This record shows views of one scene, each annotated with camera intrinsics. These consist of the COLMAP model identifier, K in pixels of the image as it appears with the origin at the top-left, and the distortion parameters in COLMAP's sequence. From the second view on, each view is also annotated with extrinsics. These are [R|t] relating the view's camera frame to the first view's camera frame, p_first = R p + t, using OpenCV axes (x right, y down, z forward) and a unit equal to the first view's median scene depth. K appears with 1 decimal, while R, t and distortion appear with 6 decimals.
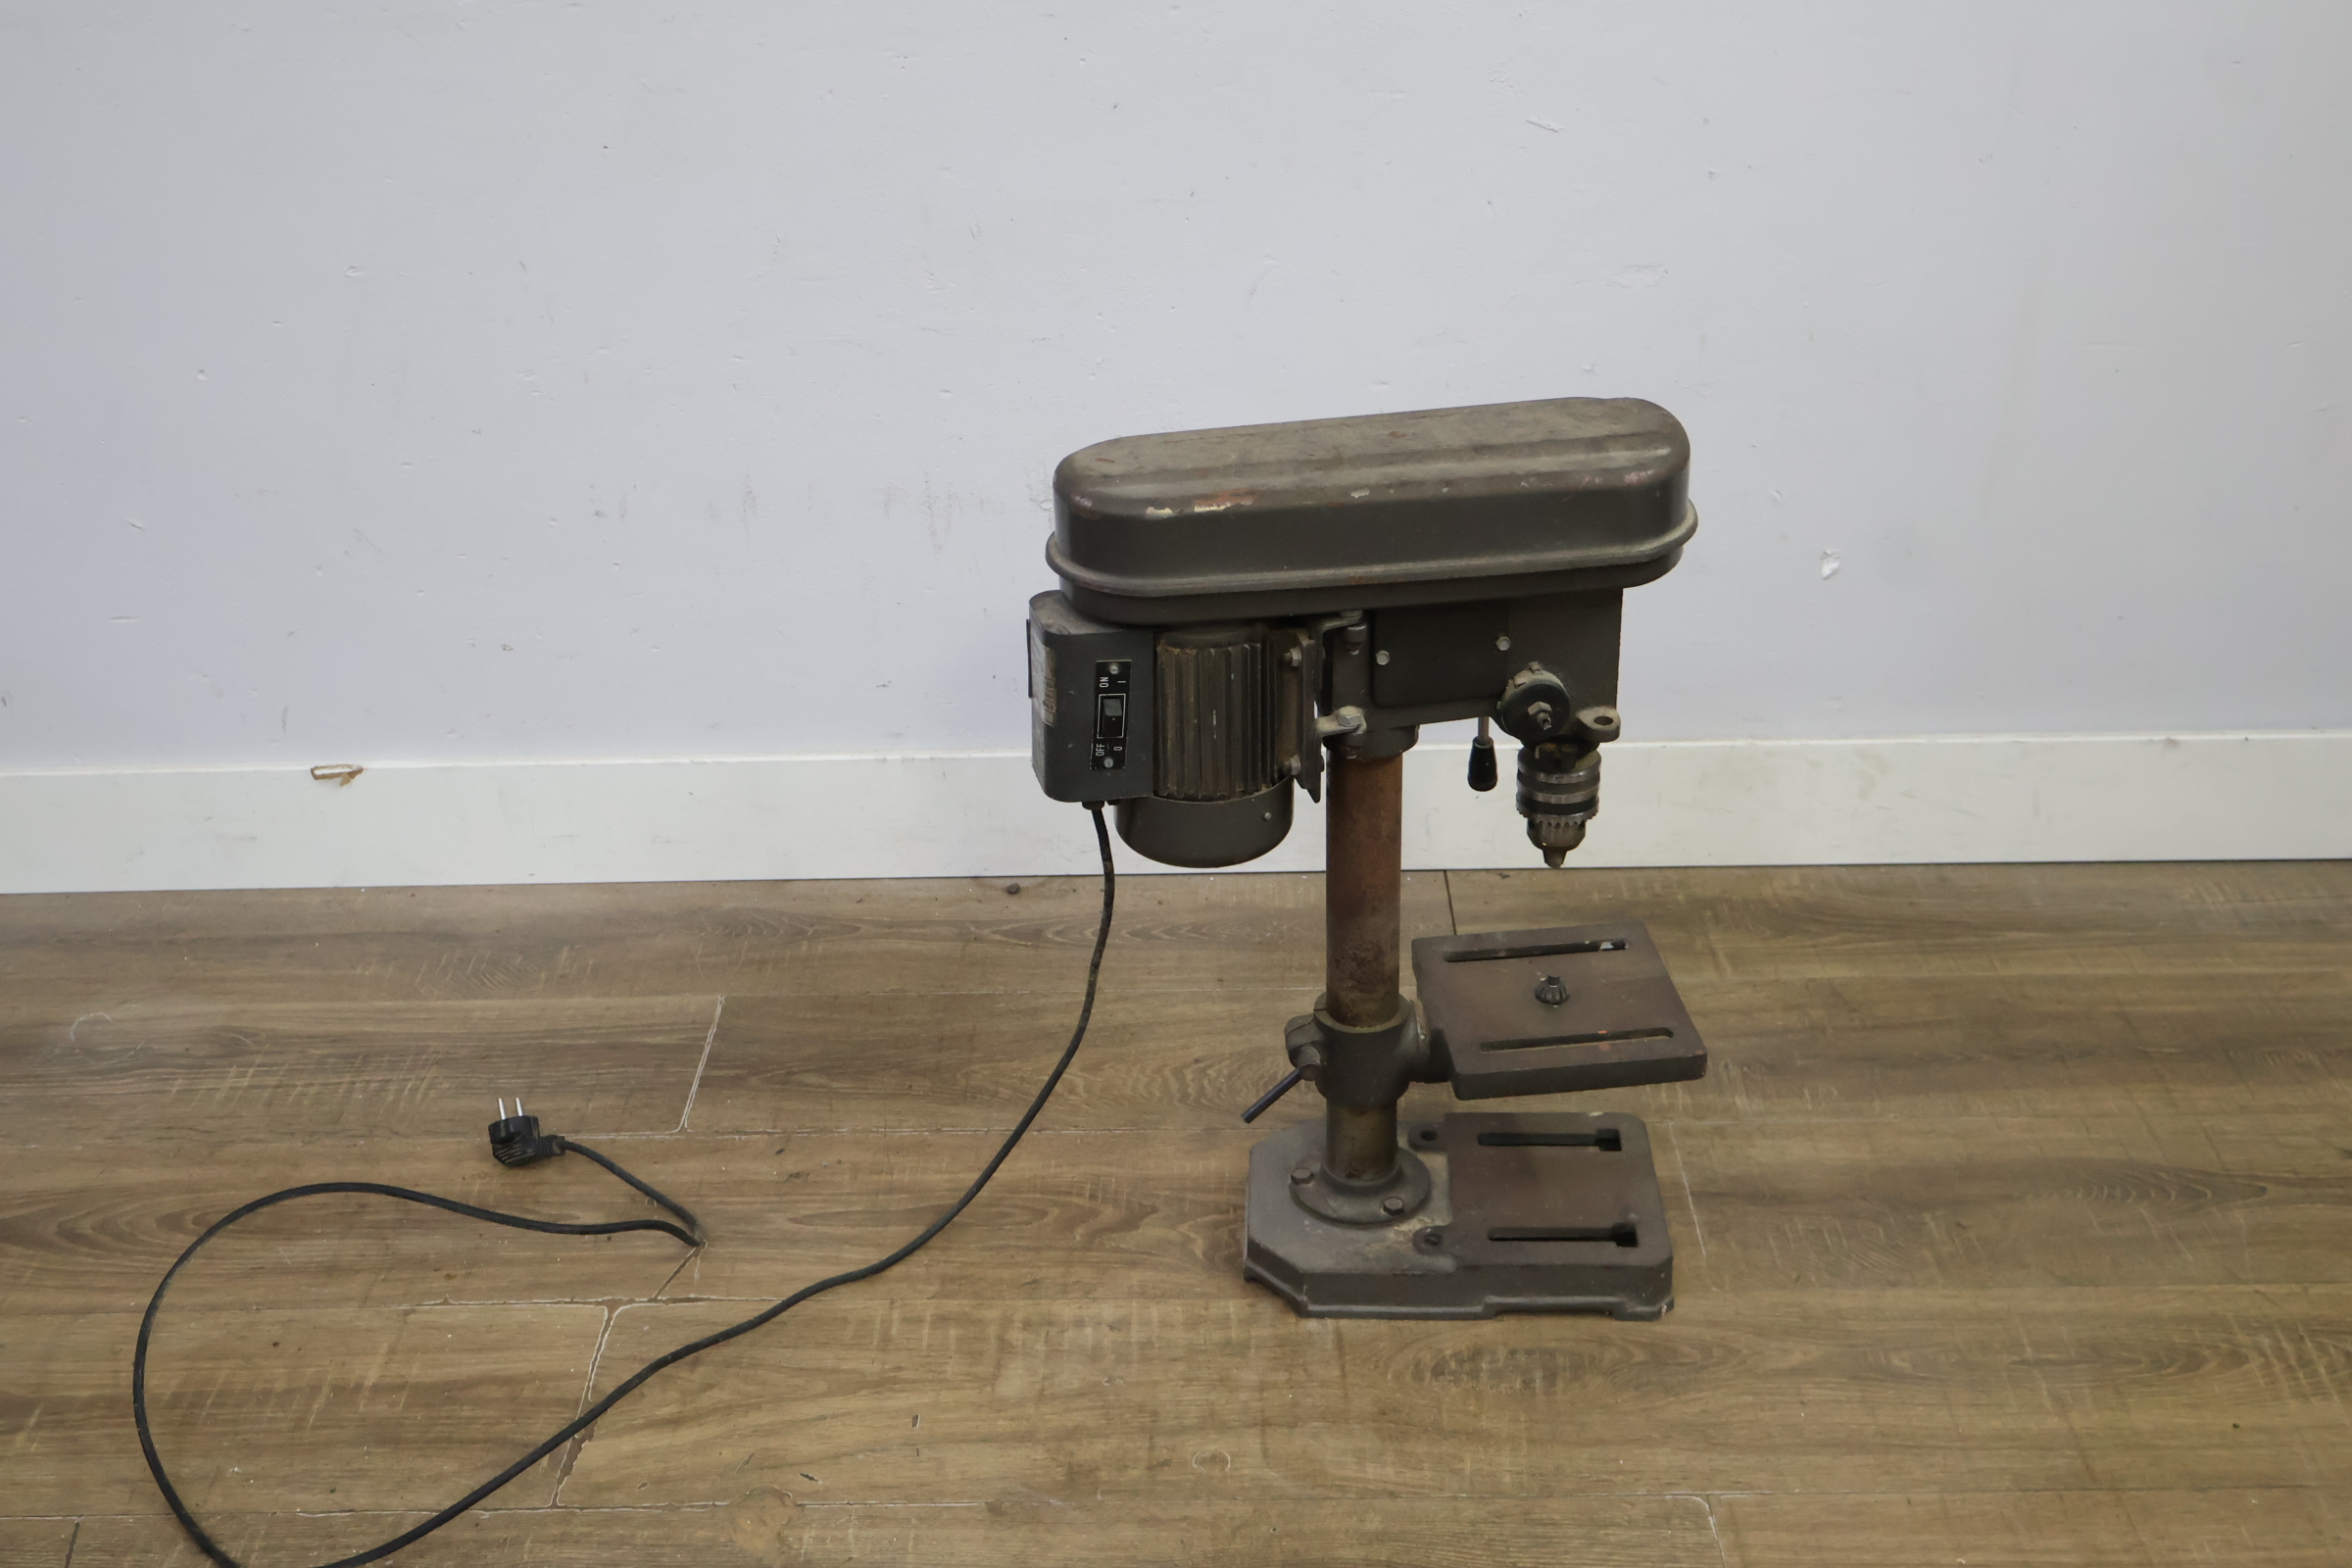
lens RADIAL K [[2650.2, 0, 1170.0], [0, 2650.2, 787.8], [0, 0, 1]] dist [-0.011925, 0.000000]
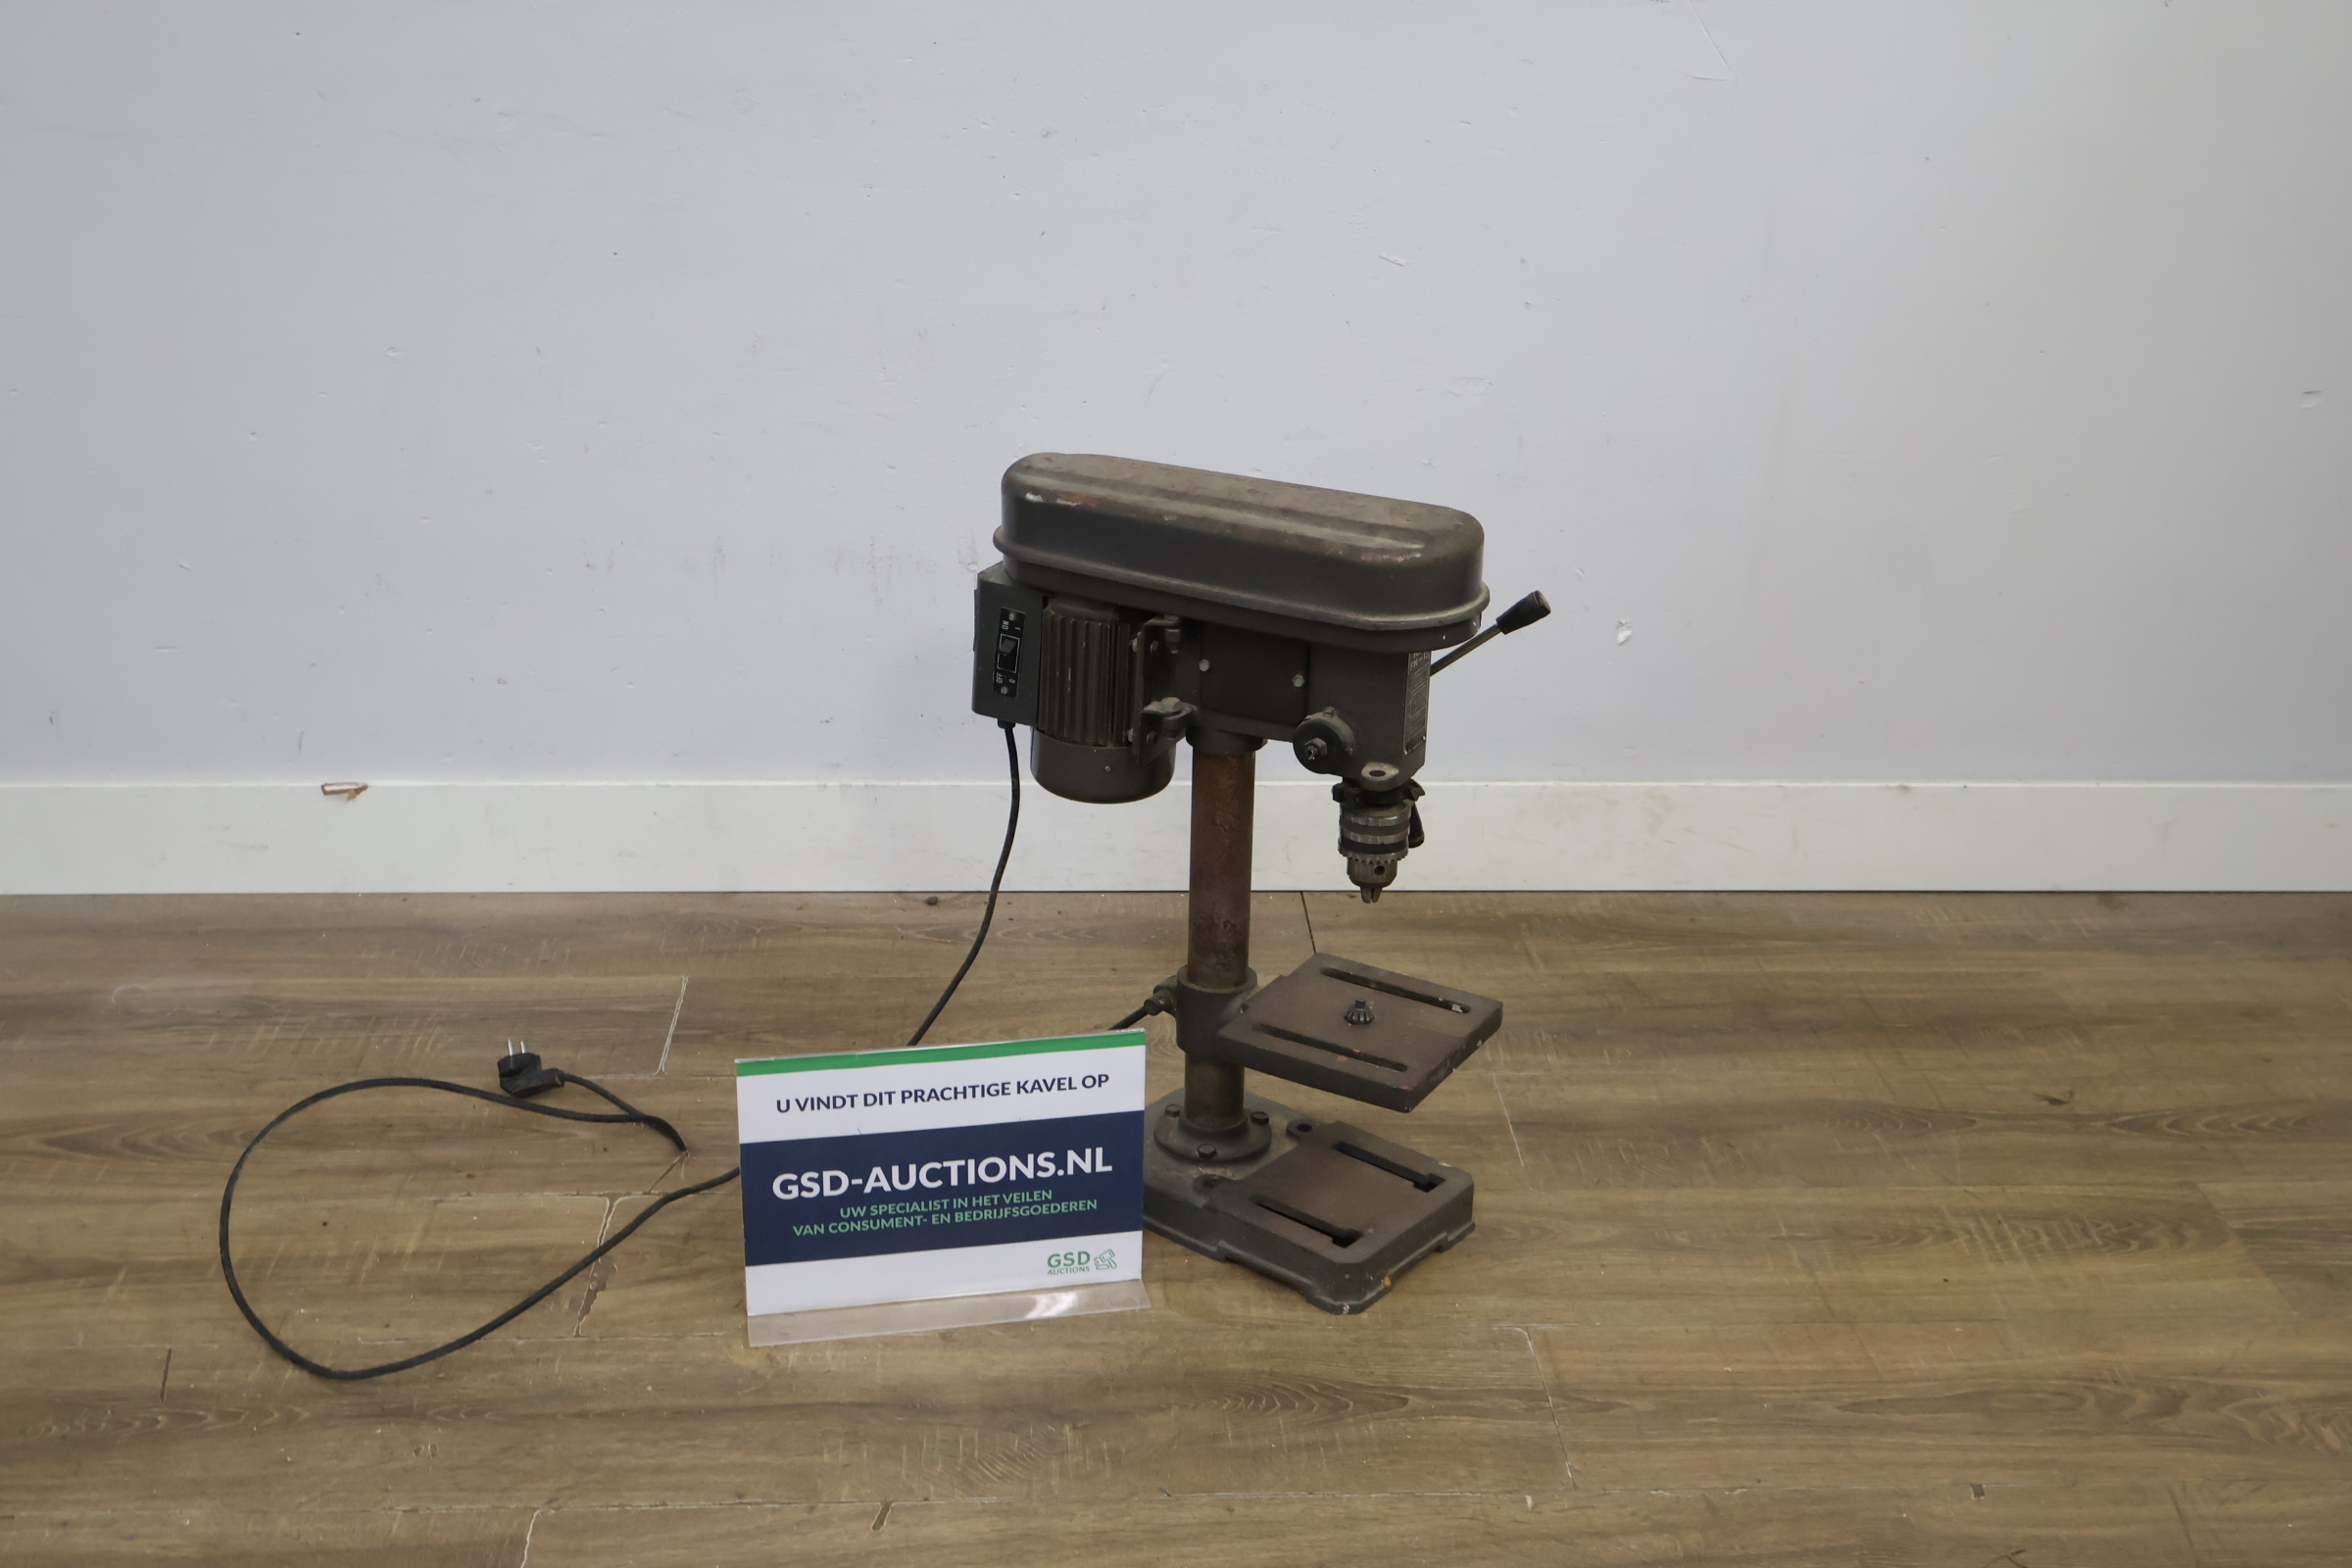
lens RADIAL K [[2650.2, 0, 1170.3], [0, 2650.2, 787.6], [0, 0, 1]] dist [-0.011925, 0.000000]
pose [[0.997278, 0.018671, 0.071333, -0.049020], [-0.012425, 0.996129, -0.087022, 0.111502], [-0.072682, 0.085899, 0.993649, -0.209526]]
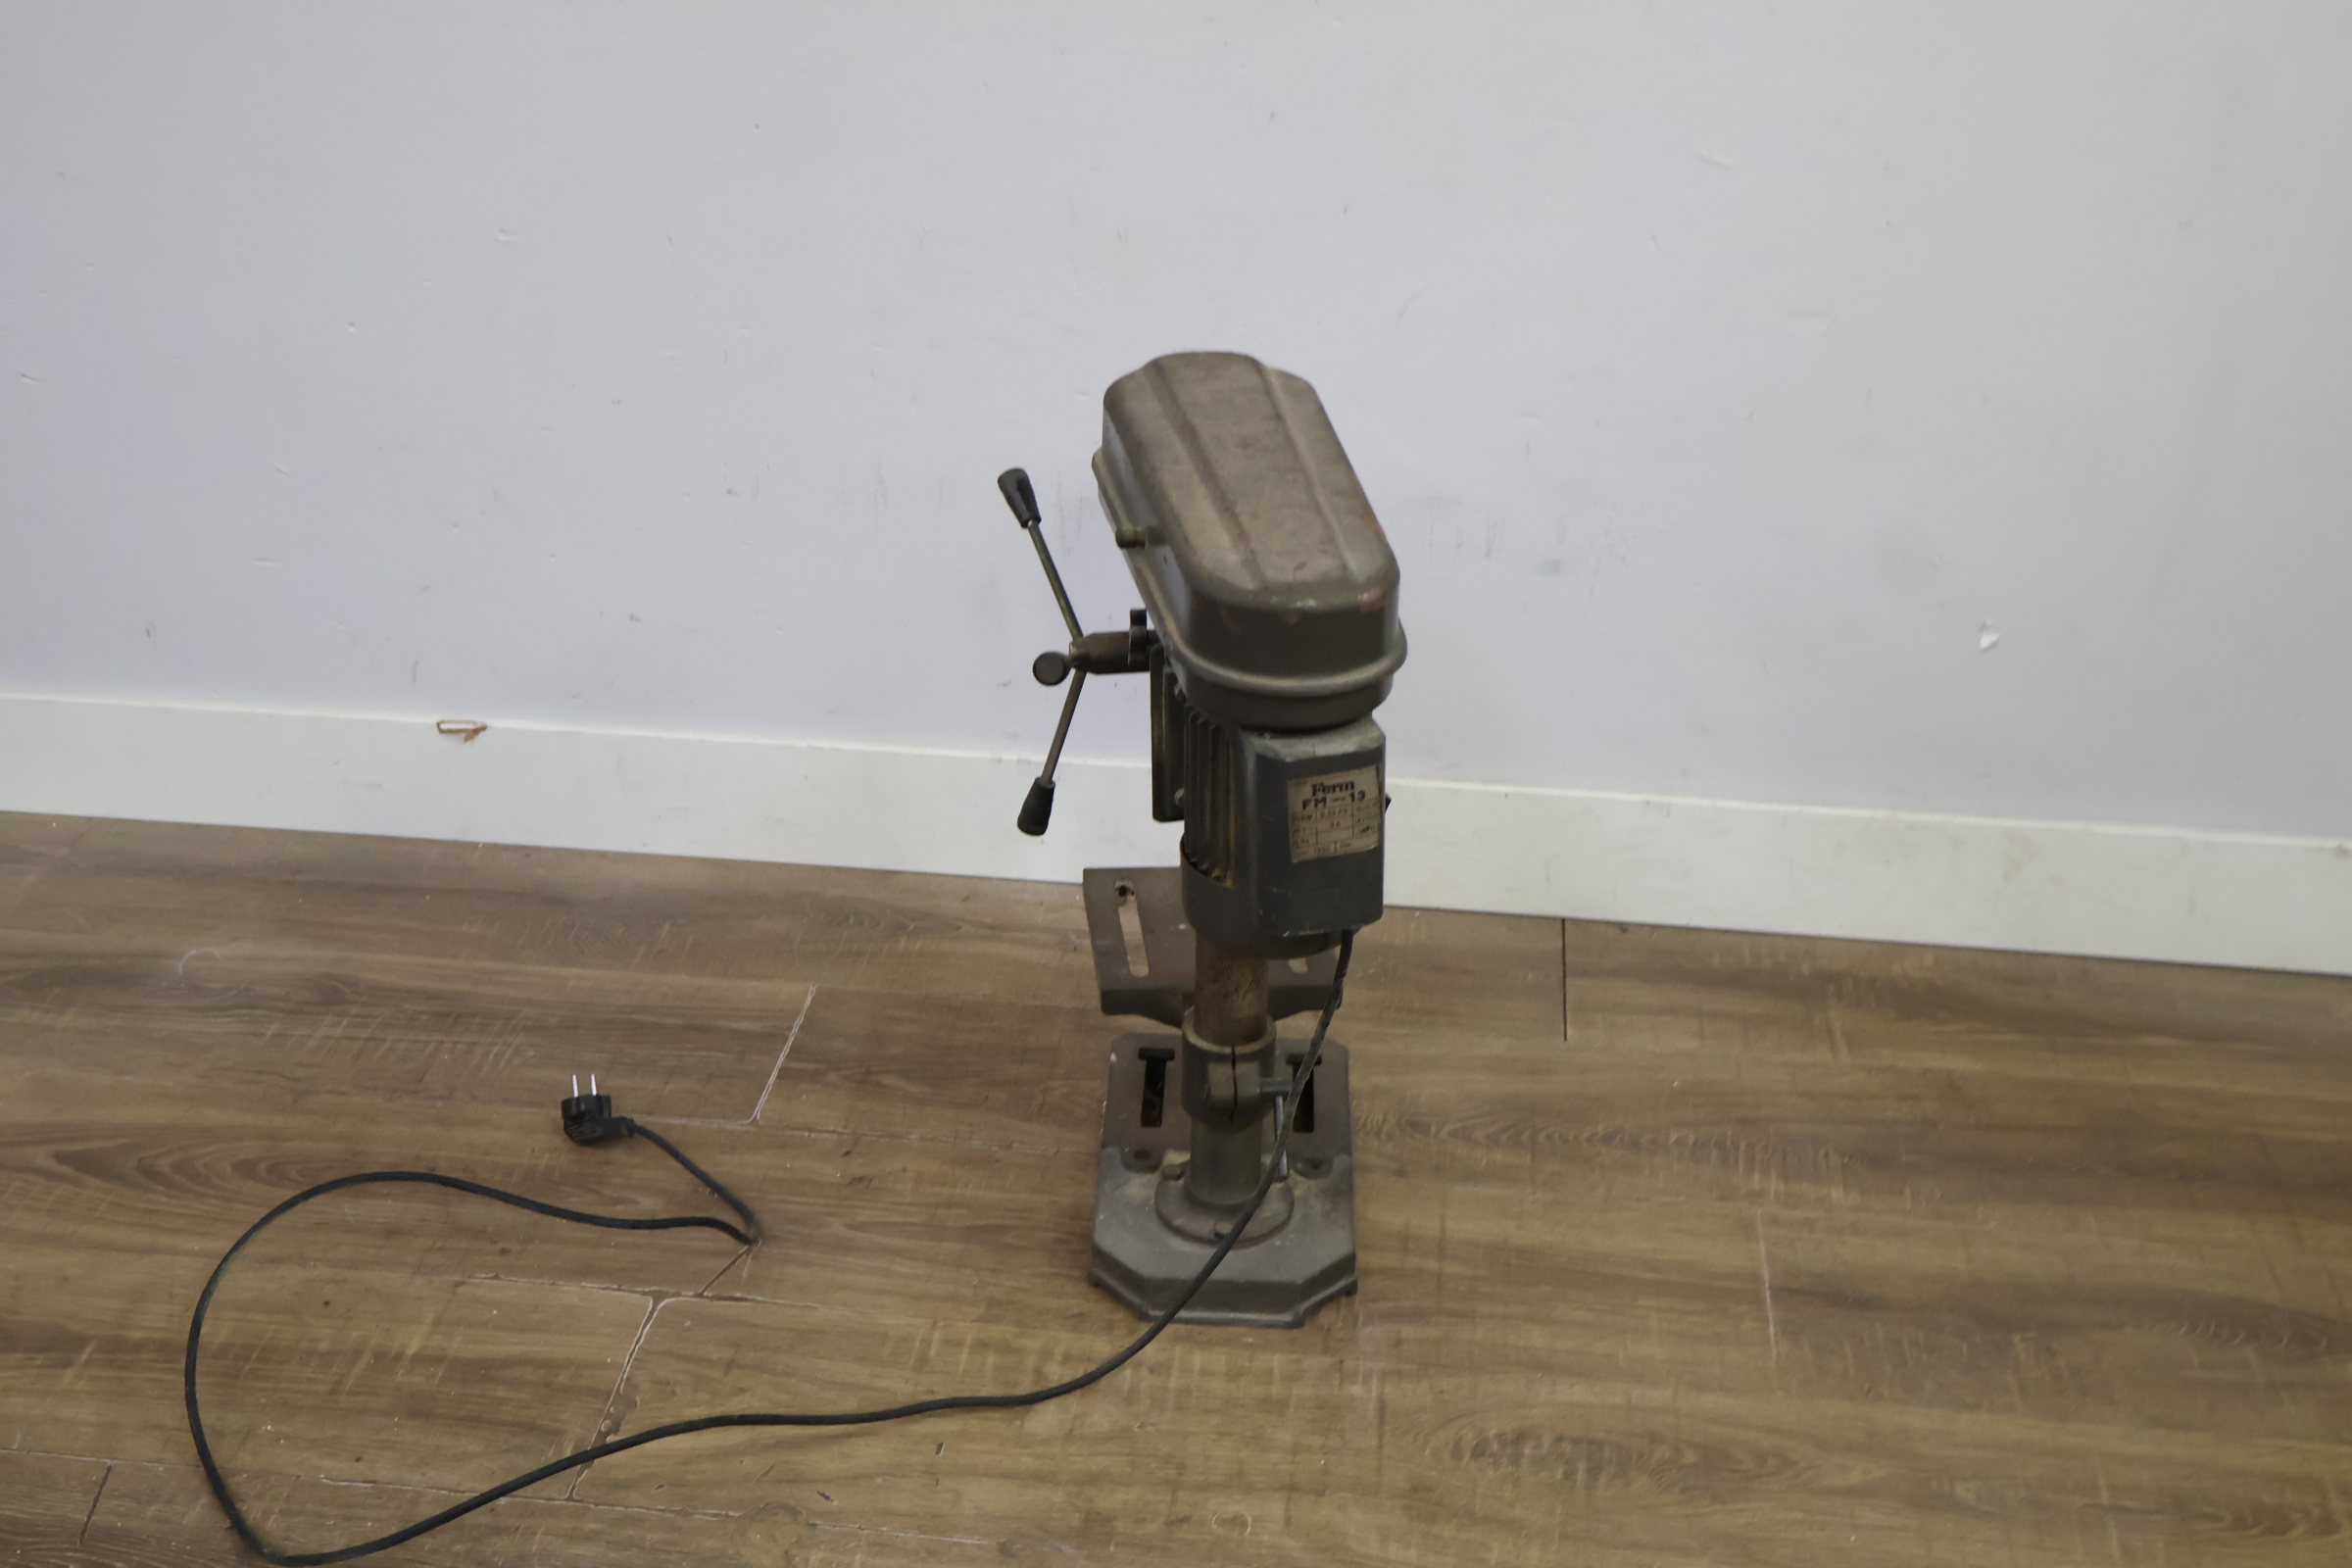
lens RADIAL K [[2650.2, 0, 1157.8], [0, 2650.2, 785.2], [0, 0, 1]] dist [-0.011925, 0.000000]
pose [[0.992876, 0.081167, -0.087230, 0.046731], [-0.079945, 0.996647, 0.017425, -0.028402], [0.088352, -0.010328, 0.996036, 0.026069]]
